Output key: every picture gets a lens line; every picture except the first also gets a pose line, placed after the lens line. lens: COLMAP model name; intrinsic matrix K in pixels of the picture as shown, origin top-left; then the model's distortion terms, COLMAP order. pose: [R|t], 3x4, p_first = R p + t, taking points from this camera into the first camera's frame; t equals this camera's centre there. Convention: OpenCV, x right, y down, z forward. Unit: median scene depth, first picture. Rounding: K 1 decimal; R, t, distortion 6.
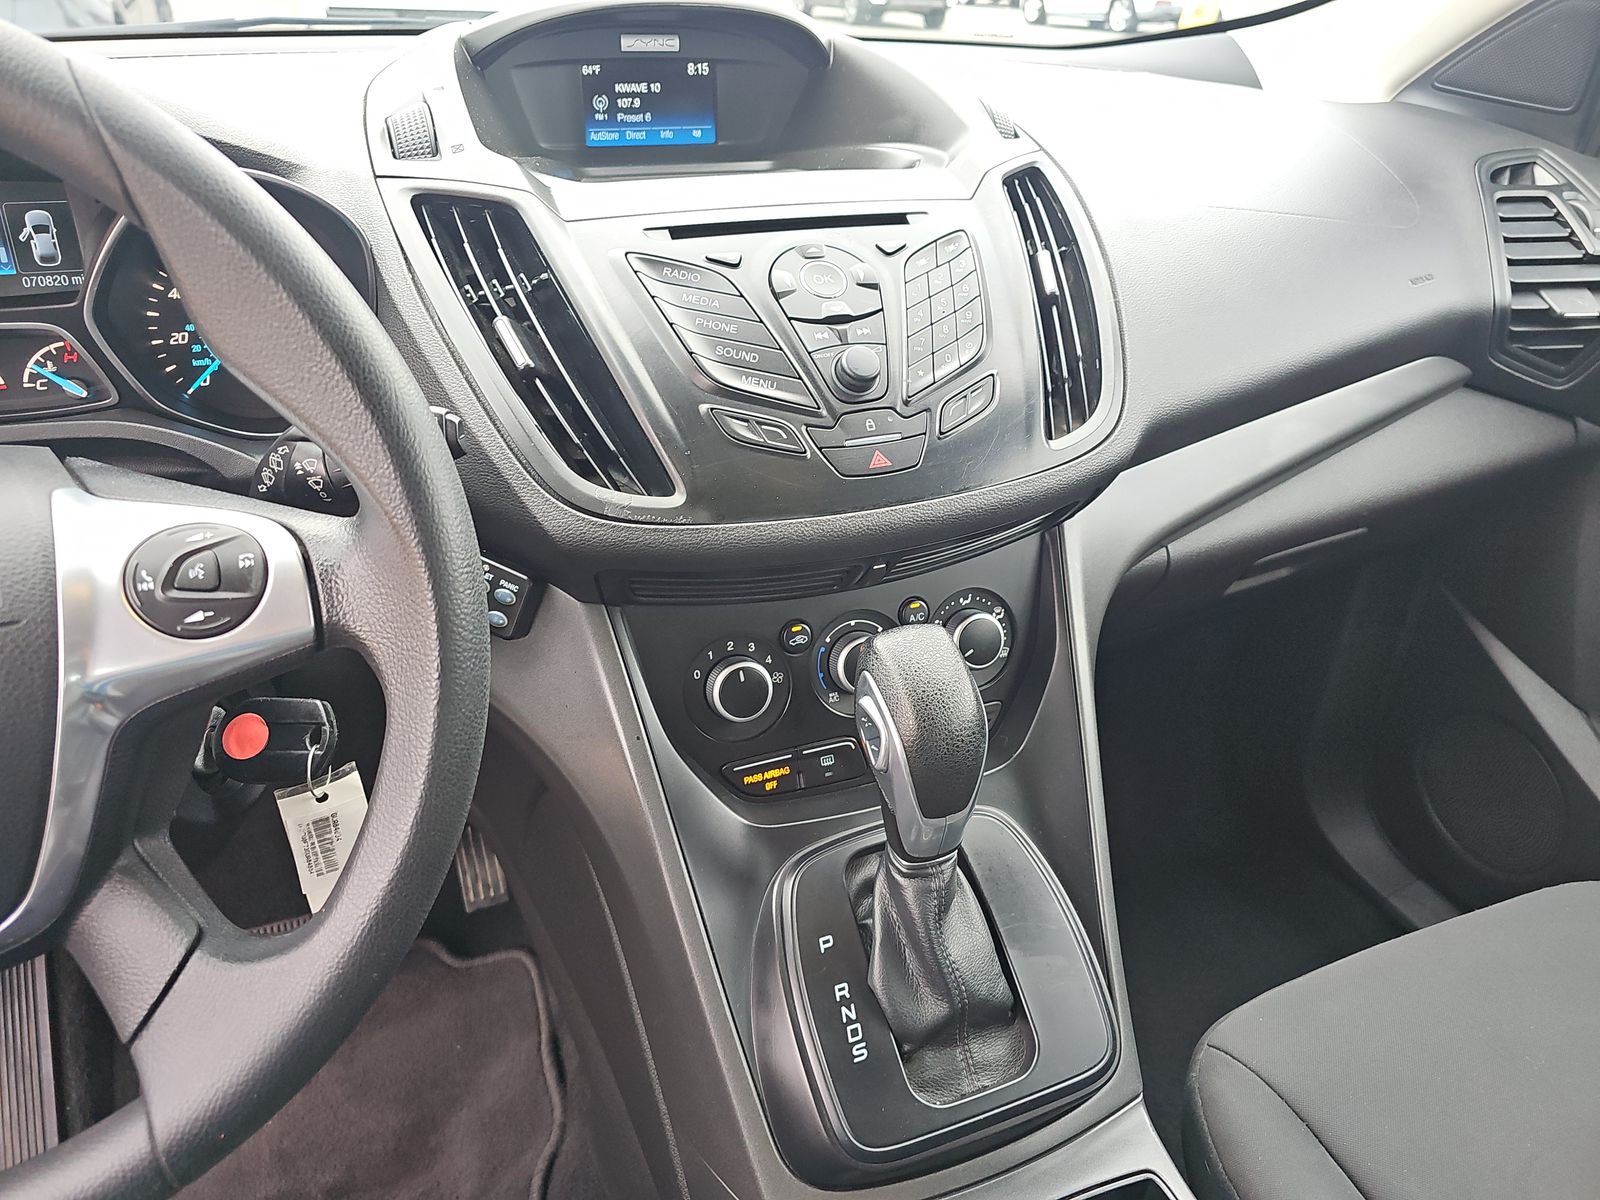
lens RADIAL K [[1065.3, 0, 800.0], [0, 1065.3, 600.0], [0, 0, 1]] dist [0.057829, -0.051051]
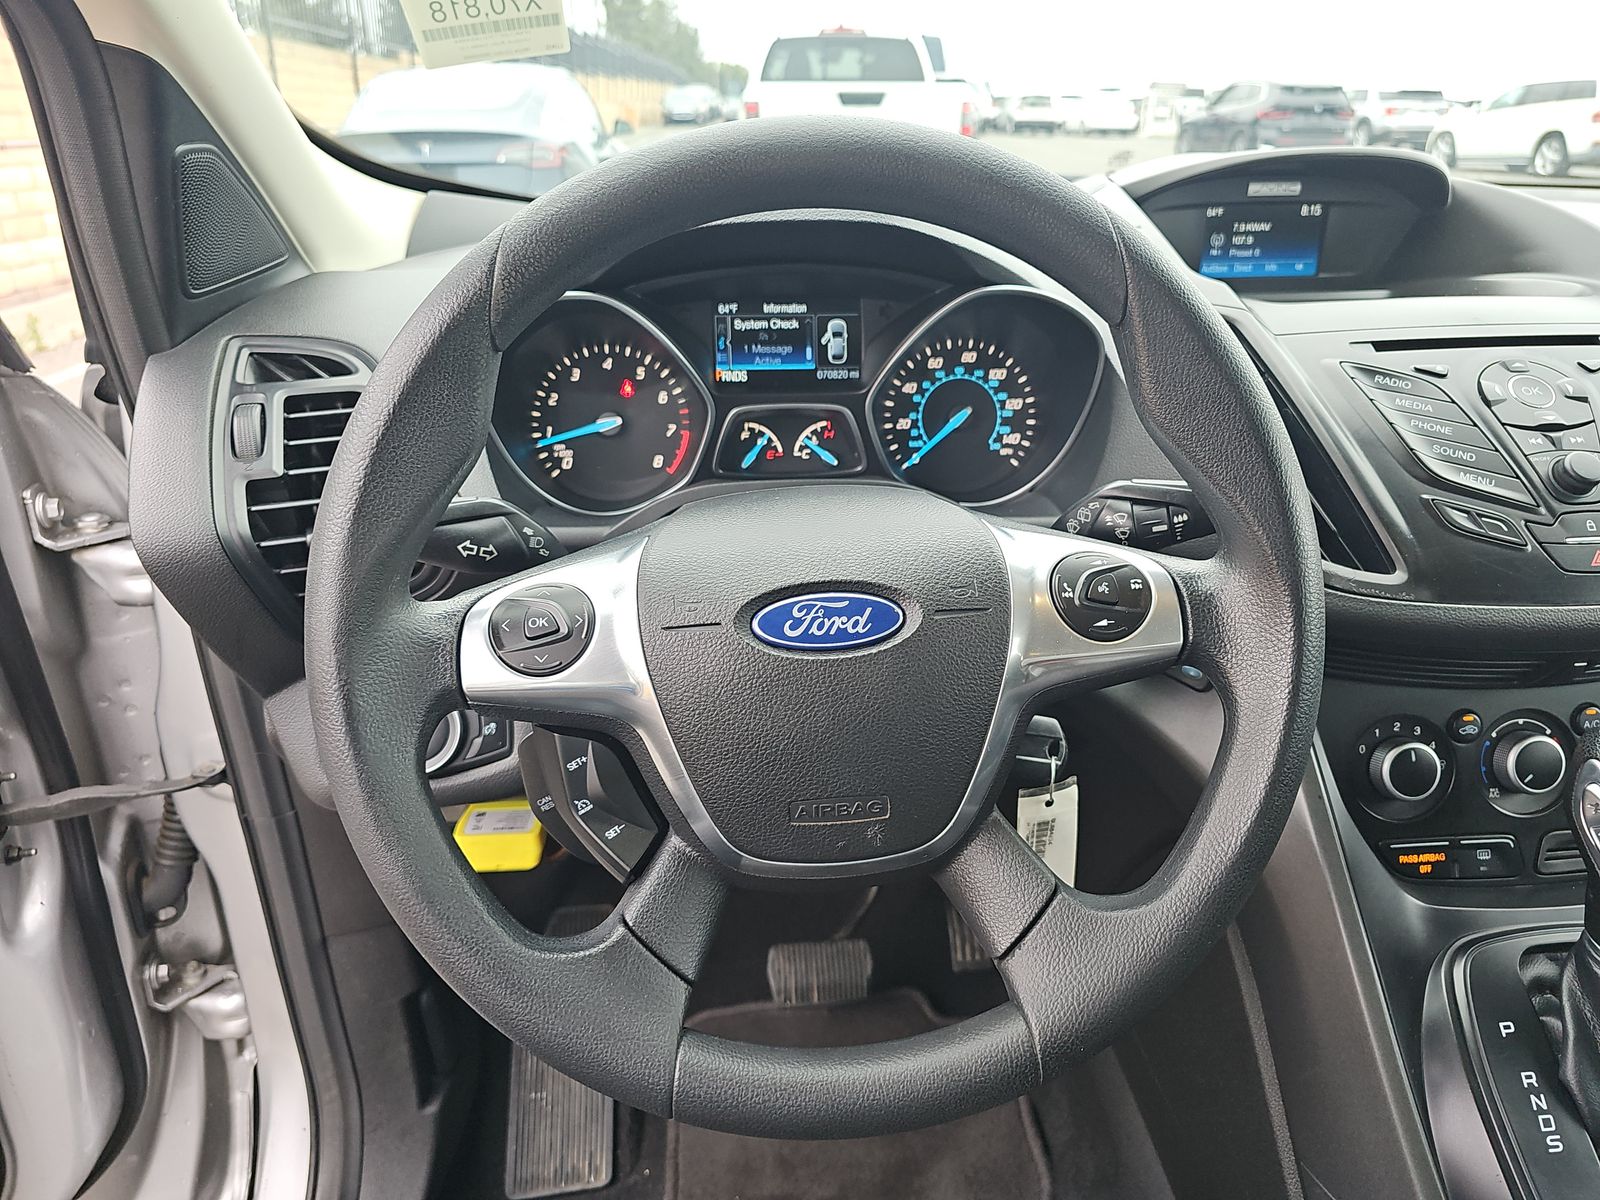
lens RADIAL K [[1073.1, 0, 835.8], [0, 1073.1, 605.2], [0, 0, 1]] dist [0.005888, 0.002247]
pose [[0.952799, 0.093383, -0.288883, -0.303939], [-0.125221, 0.987691, -0.093731, 0.095602], [0.276574, 0.125481, 0.952765, -0.178366]]
